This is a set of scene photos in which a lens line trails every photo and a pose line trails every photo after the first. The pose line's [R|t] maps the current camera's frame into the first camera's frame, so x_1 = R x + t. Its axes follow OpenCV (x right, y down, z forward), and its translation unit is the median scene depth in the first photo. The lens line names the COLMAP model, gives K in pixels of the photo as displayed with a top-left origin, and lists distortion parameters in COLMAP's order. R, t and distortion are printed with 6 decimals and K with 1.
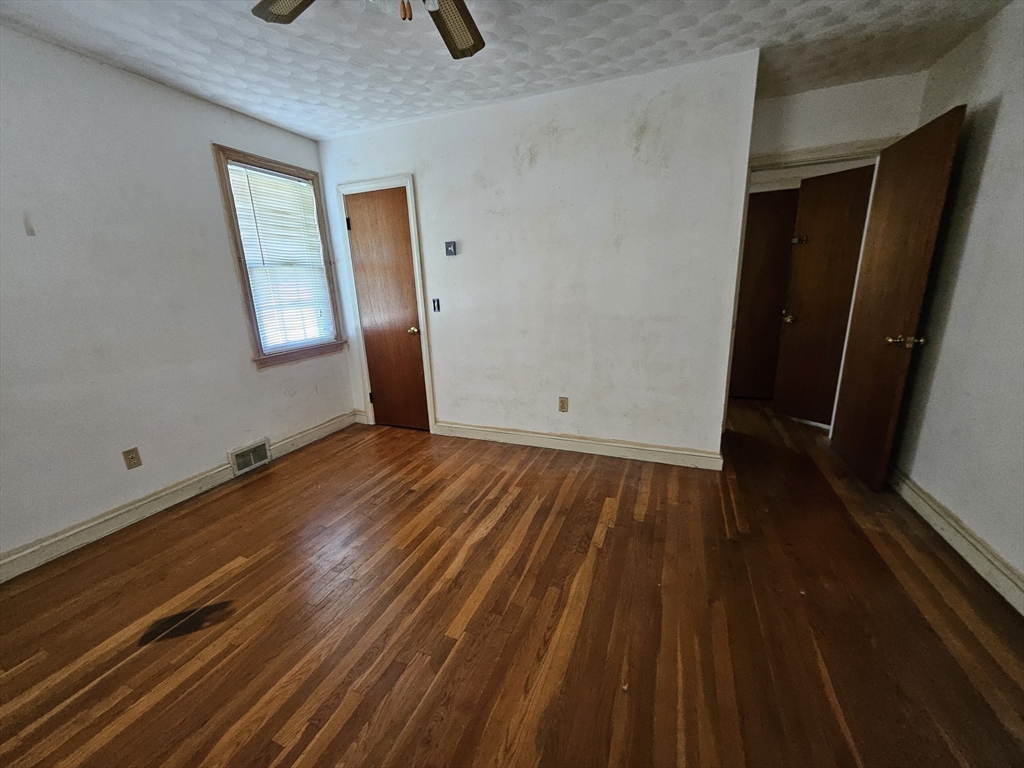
lens RADIAL K [[402.6, 0, 510.7], [0, 402.6, 387.1], [0, 0, 1]] dist [0.001167, 0.000882]
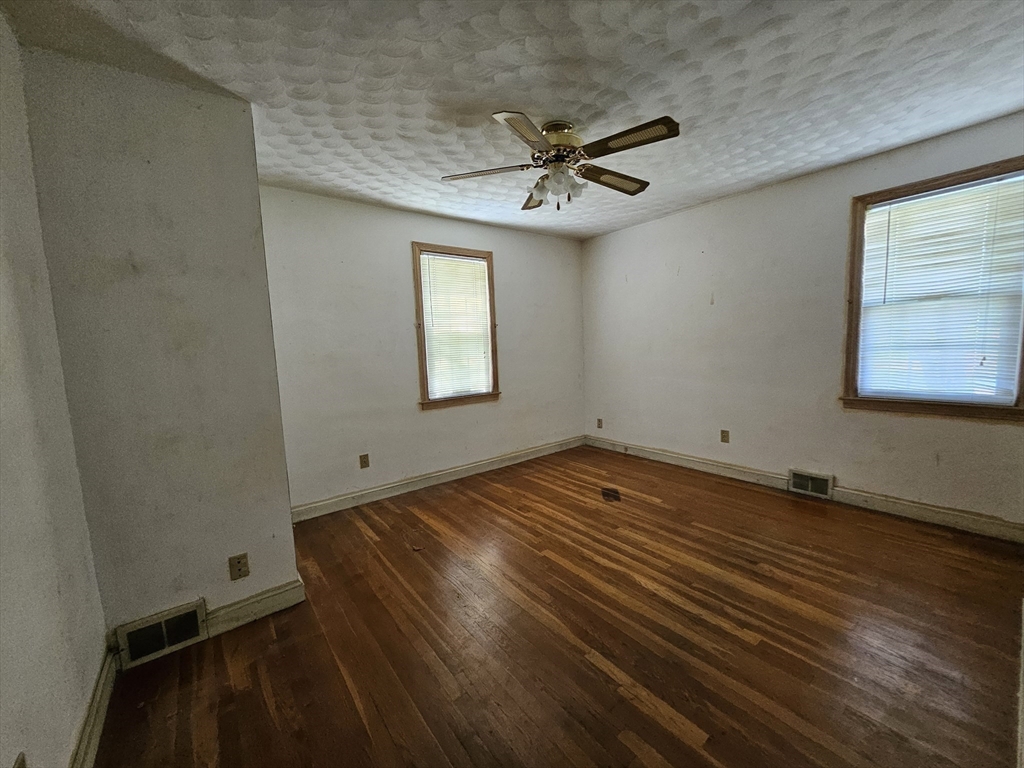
lens RADIAL K [[402.6, 0, 511.7], [0, 402.6, 383.5], [0, 0, 1]] dist [0.001167, 0.000882]
pose [[-0.502541, 0.139205, -0.853273, 0.768618], [-0.159810, 0.954987, 0.249920, -0.270216], [0.849655, 0.261957, -0.457674, 0.905410]]
